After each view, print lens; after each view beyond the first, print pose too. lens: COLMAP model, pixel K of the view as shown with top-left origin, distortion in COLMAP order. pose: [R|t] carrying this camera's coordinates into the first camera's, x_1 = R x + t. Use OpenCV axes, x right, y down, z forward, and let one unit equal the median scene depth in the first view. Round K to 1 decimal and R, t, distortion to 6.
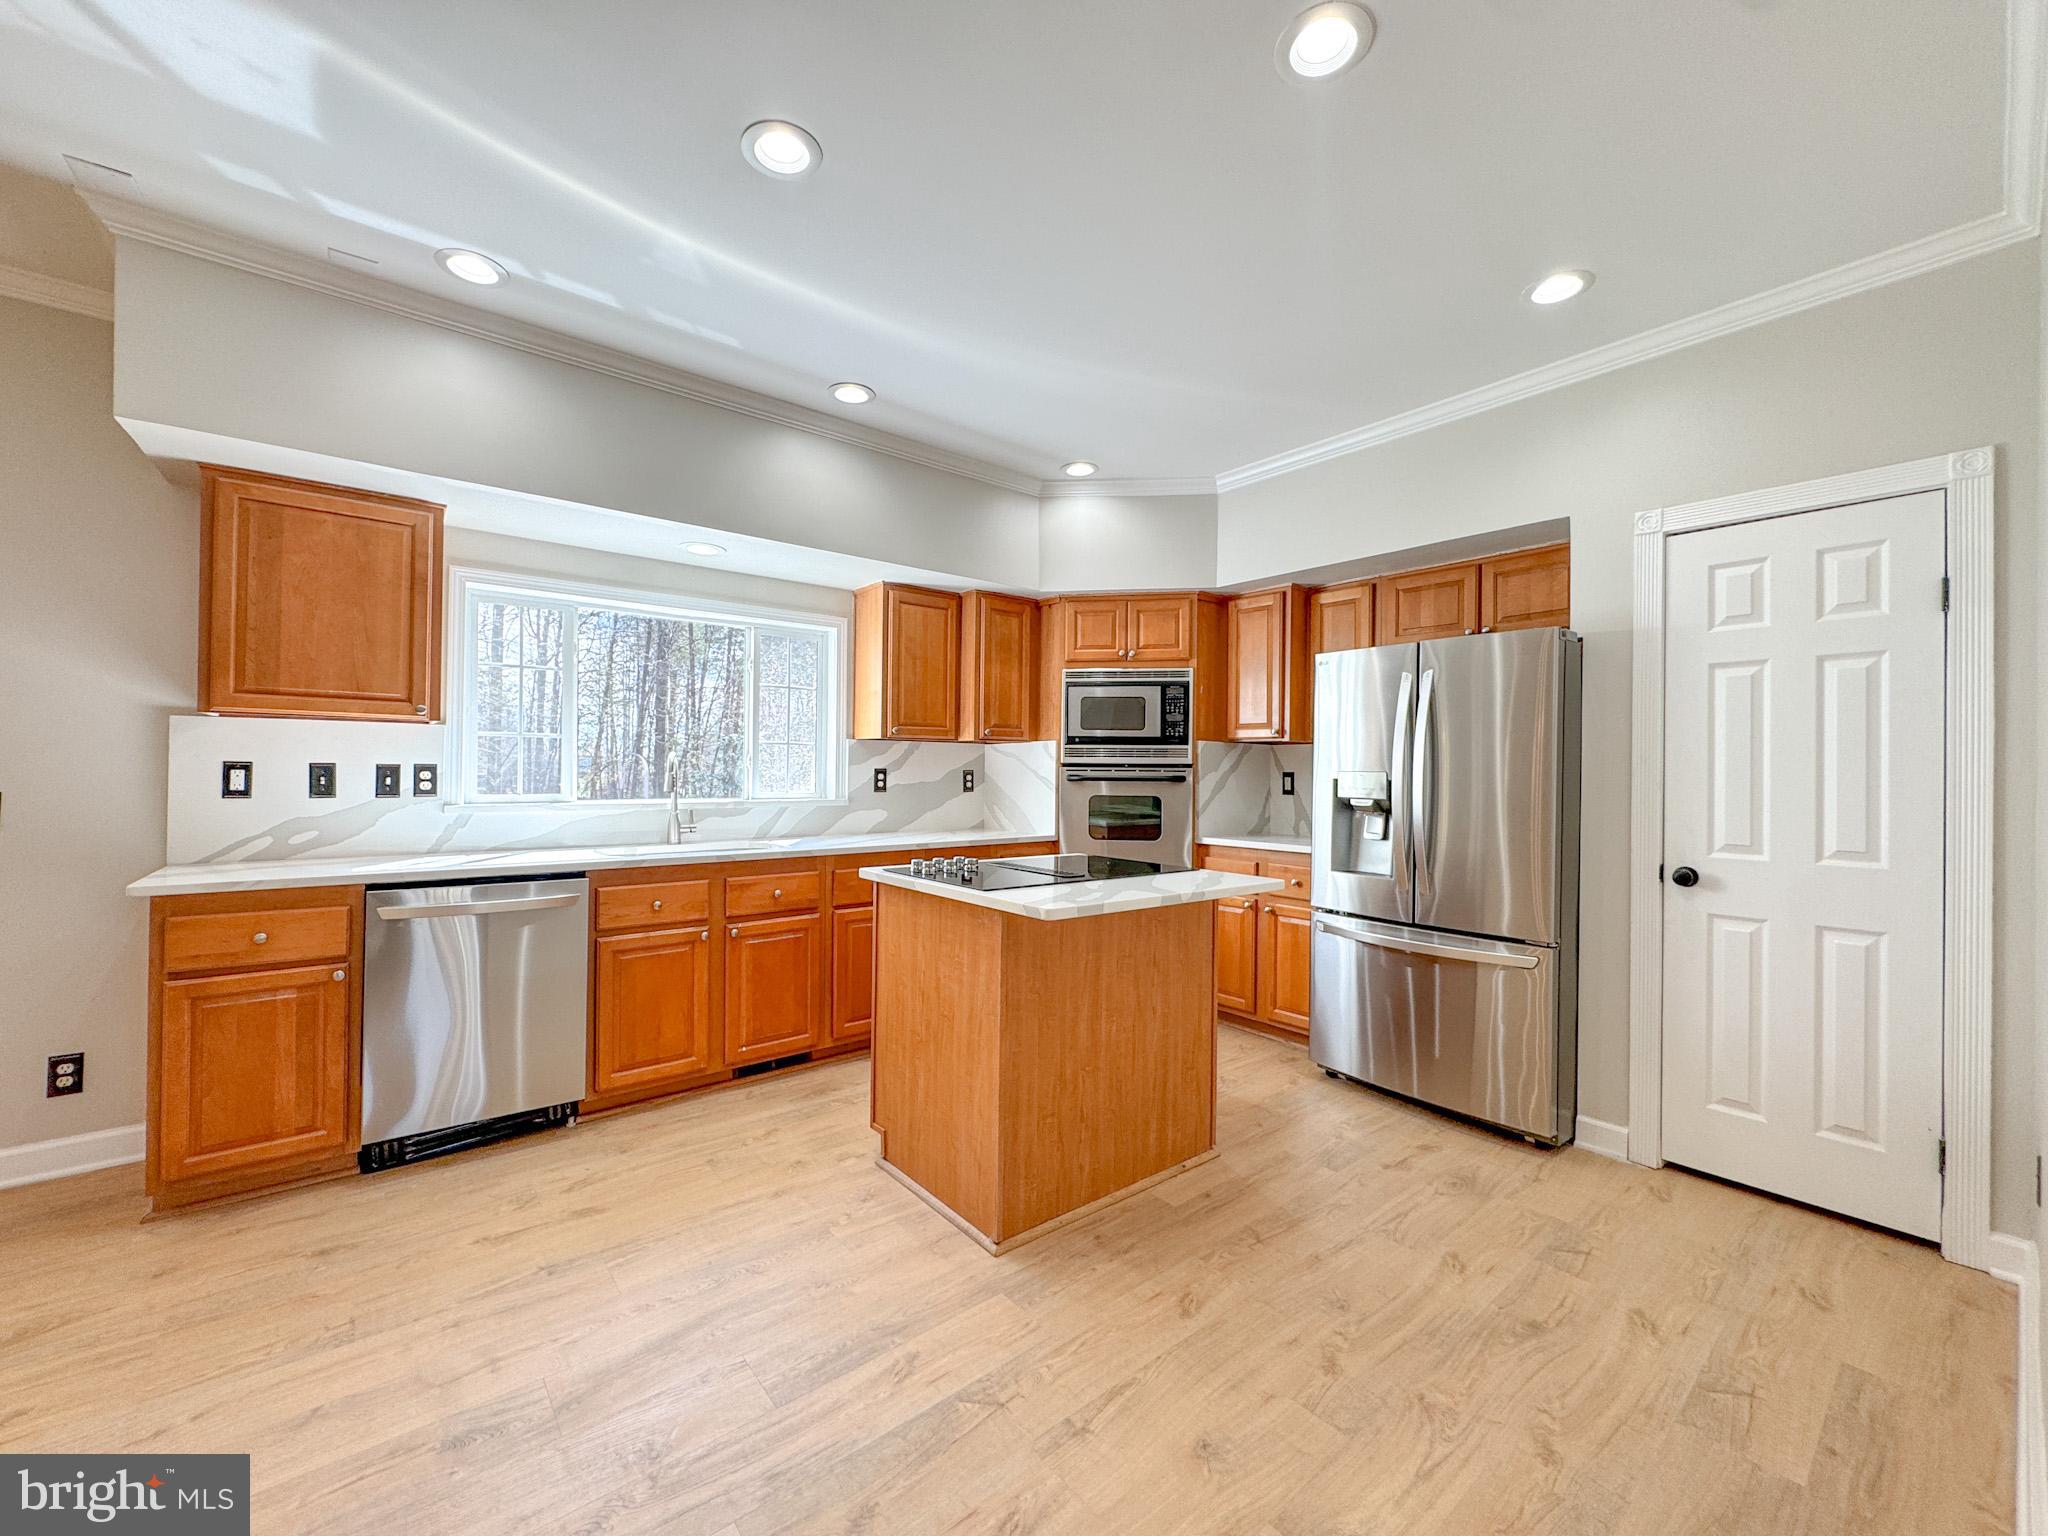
lens RADIAL K [[821.8, 0, 1025.9], [0, 821.8, 768.0], [0, 0, 1]] dist [-0.006023, 0.001138]
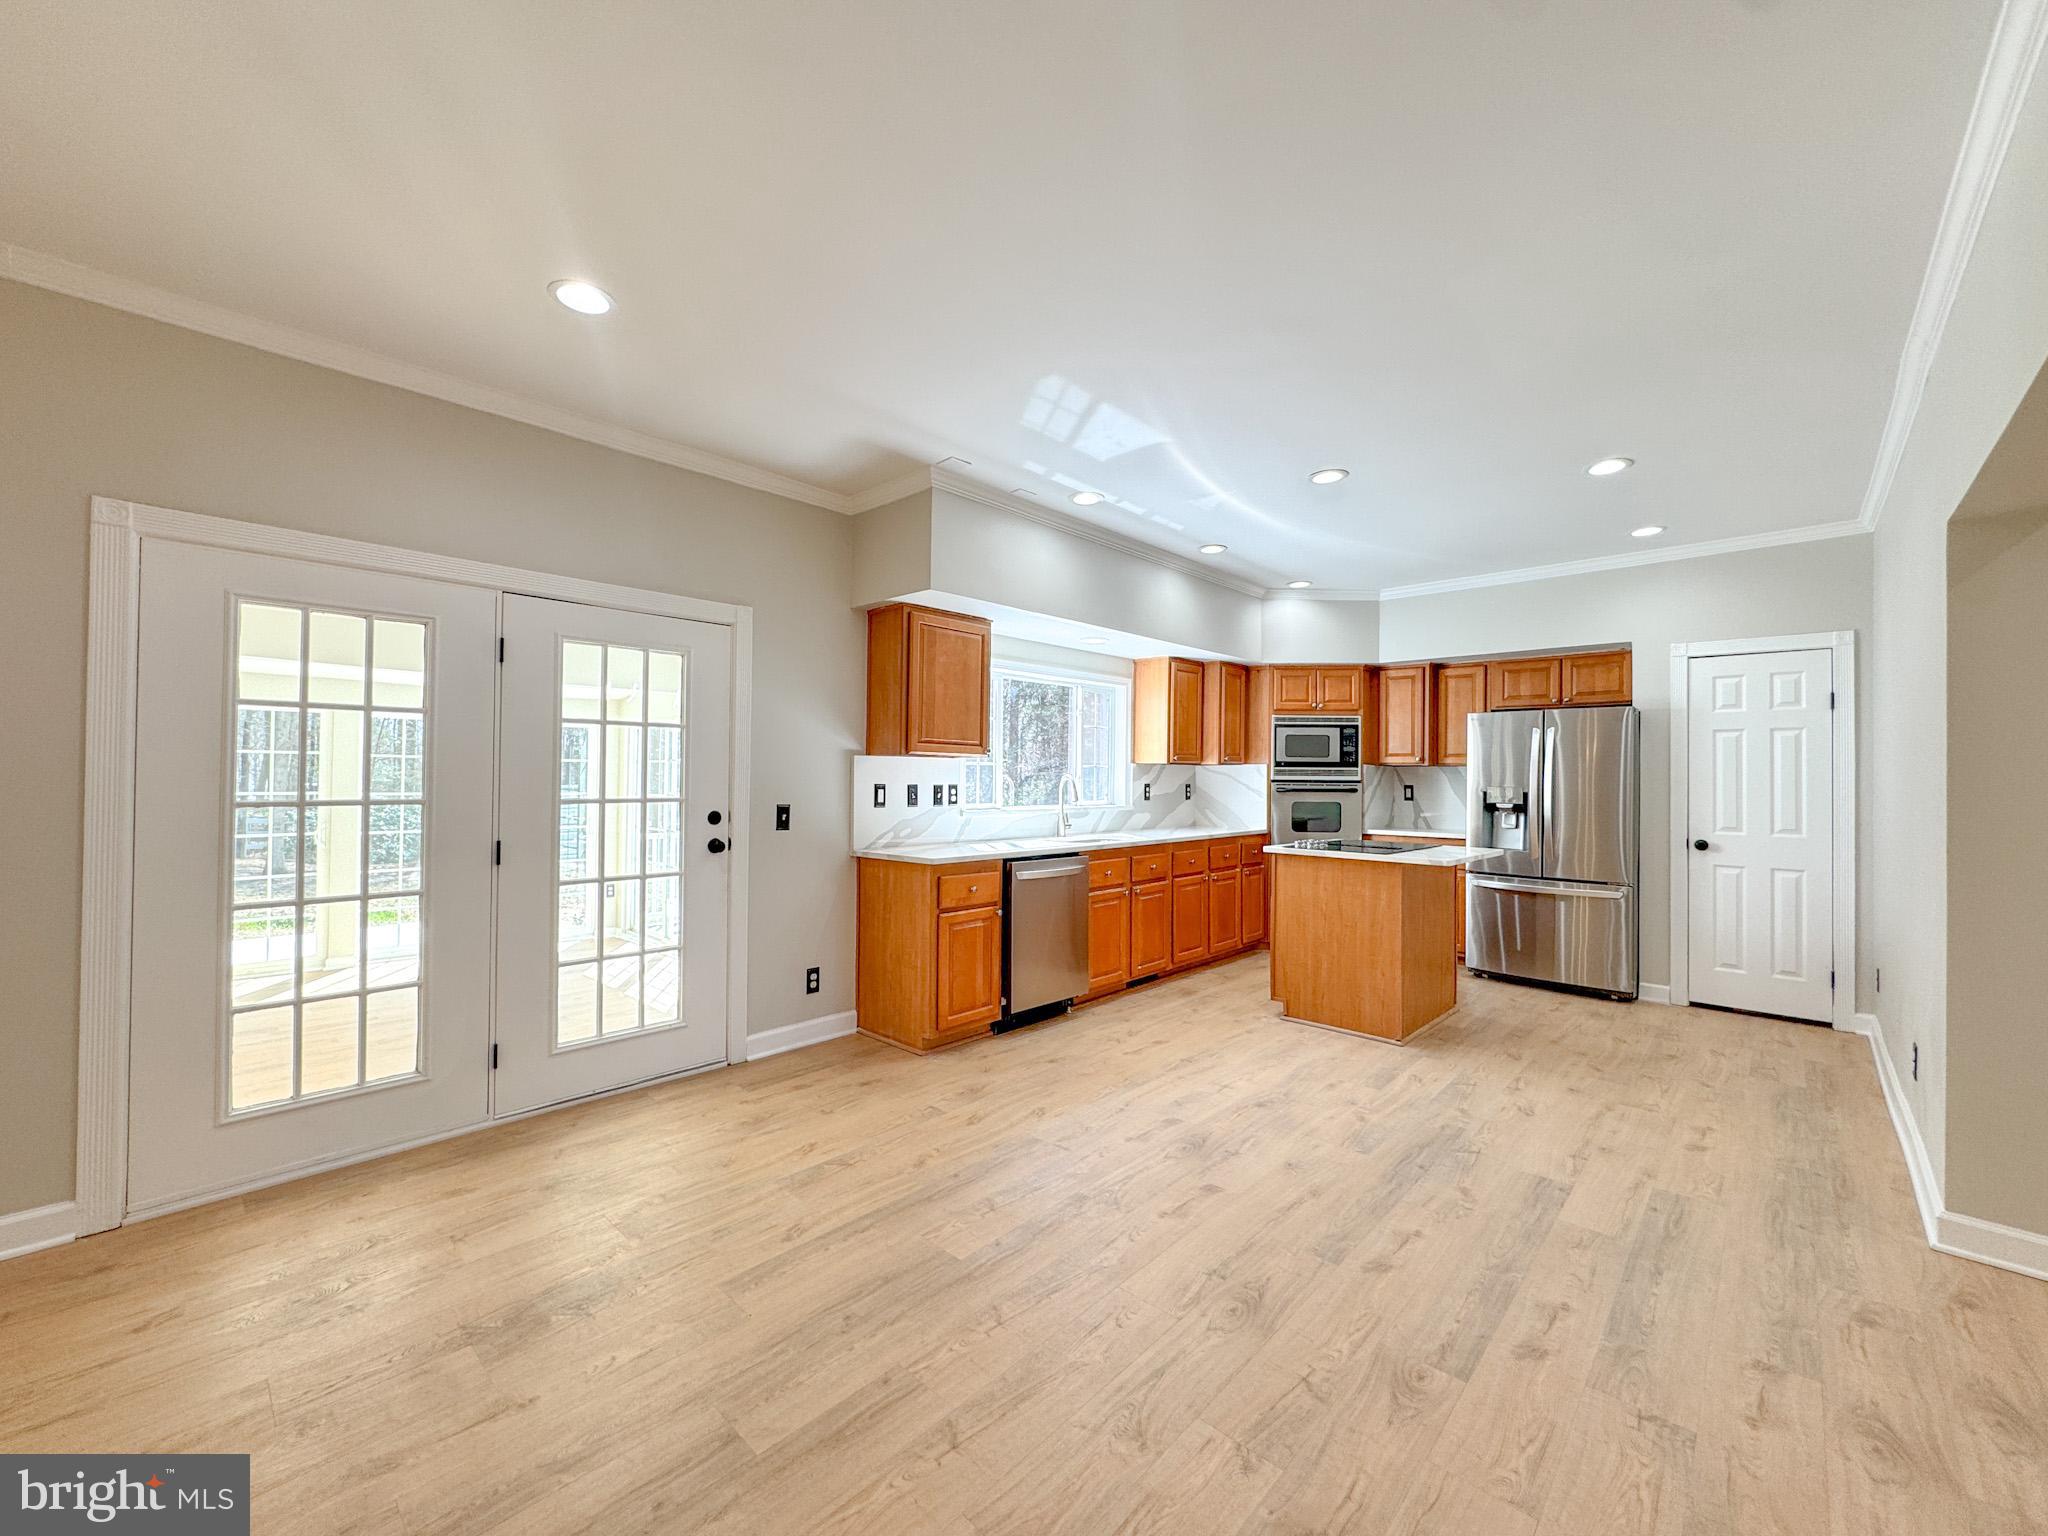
lens RADIAL K [[821.8, 0, 1023.9], [0, 821.8, 767.8], [0, 0, 1]] dist [-0.006023, 0.001138]
pose [[0.992068, -0.000353, 0.125702, -0.883411], [0.001069, 0.999984, -0.005631, -0.029828], [-0.125698, 0.005720, 0.992052, -0.598695]]
